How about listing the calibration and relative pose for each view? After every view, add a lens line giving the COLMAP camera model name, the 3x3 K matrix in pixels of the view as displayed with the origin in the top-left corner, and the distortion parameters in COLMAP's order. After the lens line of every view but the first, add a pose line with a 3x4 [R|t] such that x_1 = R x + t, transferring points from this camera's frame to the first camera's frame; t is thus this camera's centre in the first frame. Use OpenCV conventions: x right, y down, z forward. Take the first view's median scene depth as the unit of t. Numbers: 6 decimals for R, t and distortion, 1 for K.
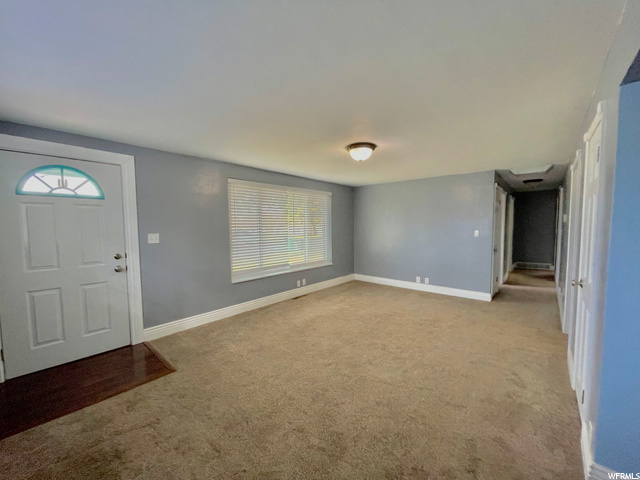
lens RADIAL K [[257.4, 0, 320.0], [0, 257.4, 240.0], [0, 0, 1]] dist [0.000545, -0.000065]
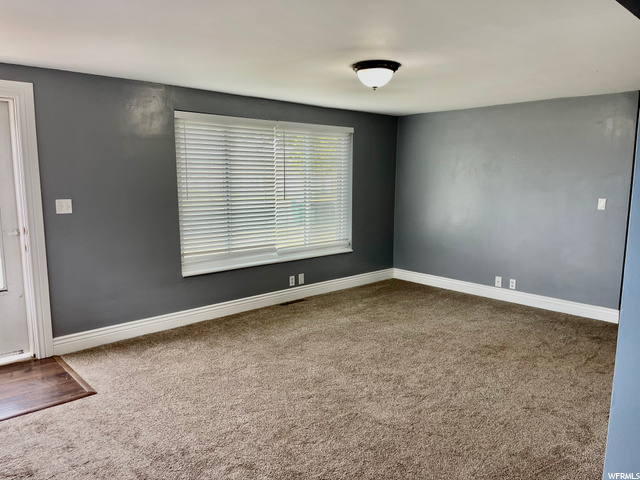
lens RADIAL K [[482.0, 0, 316.2], [0, 482.0, 242.7], [0, 0, 1]] dist [0.033232, 0.000094]
pose [[0.994637, 0.027416, -0.099728, 0.107048], [-0.019084, 0.996320, 0.083563, -0.022476], [0.101652, -0.081212, 0.991500, -0.155043]]
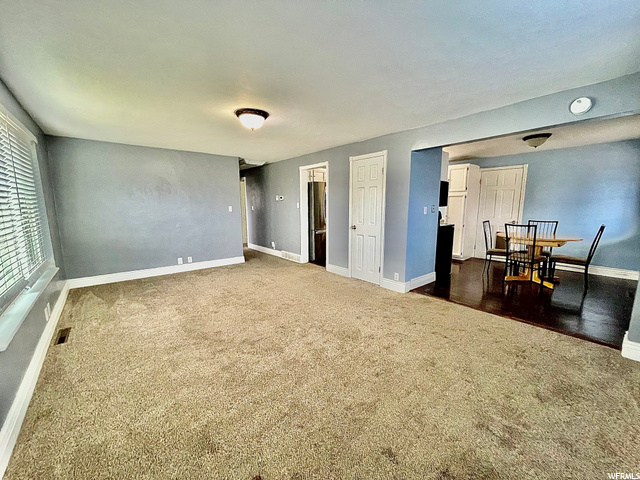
lens RADIAL K [[257.4, 0, 320.0], [0, 257.4, 240.0], [0, 0, 1]] dist [0.000545, -0.000065]
pose [[0.156397, -0.130928, 0.978978, -0.583726], [0.064109, 0.990431, 0.122218, -0.003187], [-0.985612, 0.043647, 0.163294, 0.466826]]
